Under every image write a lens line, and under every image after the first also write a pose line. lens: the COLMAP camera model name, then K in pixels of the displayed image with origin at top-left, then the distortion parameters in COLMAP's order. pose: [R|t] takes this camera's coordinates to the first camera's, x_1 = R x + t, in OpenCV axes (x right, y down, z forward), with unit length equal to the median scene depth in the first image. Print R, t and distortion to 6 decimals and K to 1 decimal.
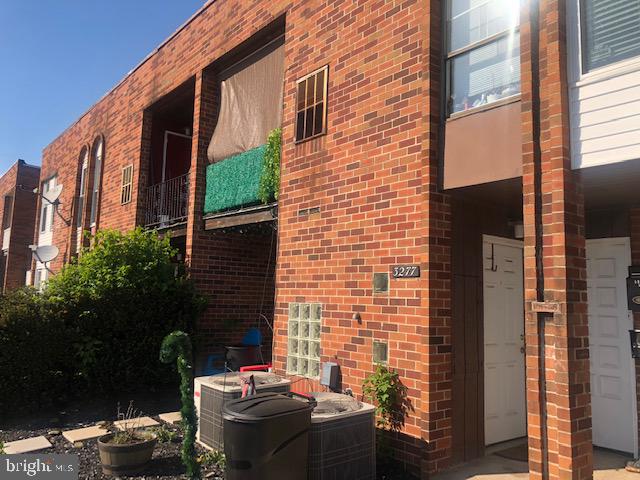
lens RADIAL K [[520.2, 0, 320.0], [0, 520.2, 240.0], [0, 0, 1]] dist [-0.027961, 0.001056]
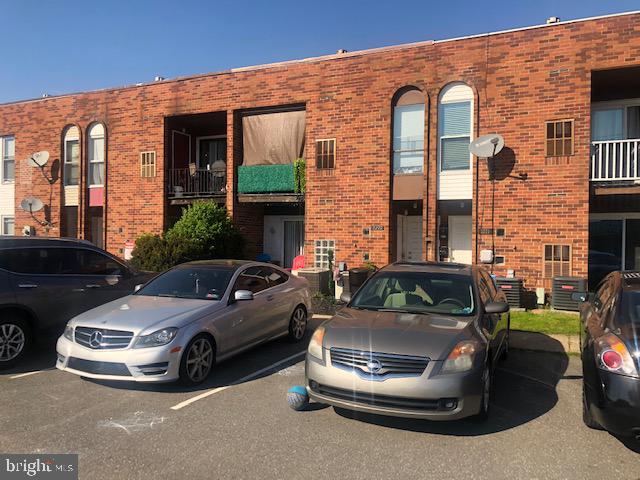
lens RADIAL K [[528.5, 0, 320.0], [0, 528.5, 240.0], [0, 0, 1]] dist [0.002149, 0.005173]
pose [[0.905465, -0.019418, 0.423978, -1.156786], [-0.033428, 0.992587, 0.116850, -0.172725], [-0.423103, -0.119977, 0.898103, -1.257586]]
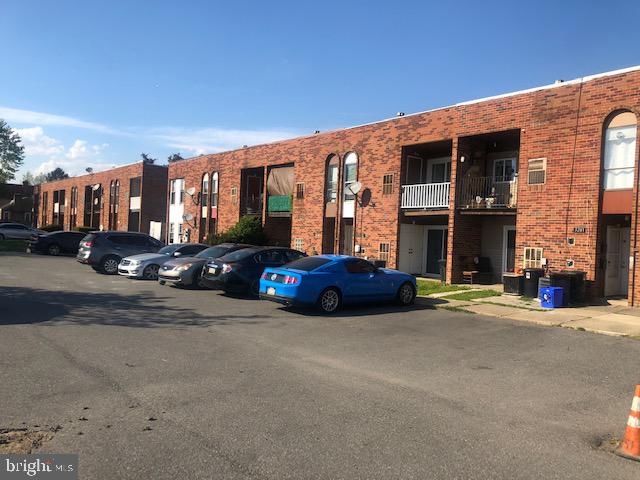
lens RADIAL K [[517.7, 0, 320.0], [0, 517.7, 240.0], [0, 0, 1]] dist [0.008831, 0.006644]
pose [[0.999839, 0.013865, 0.011388, 0.105143], [-0.015049, 0.993649, 0.111517, -0.370403], [-0.009770, -0.111670, 0.993697, -3.474631]]
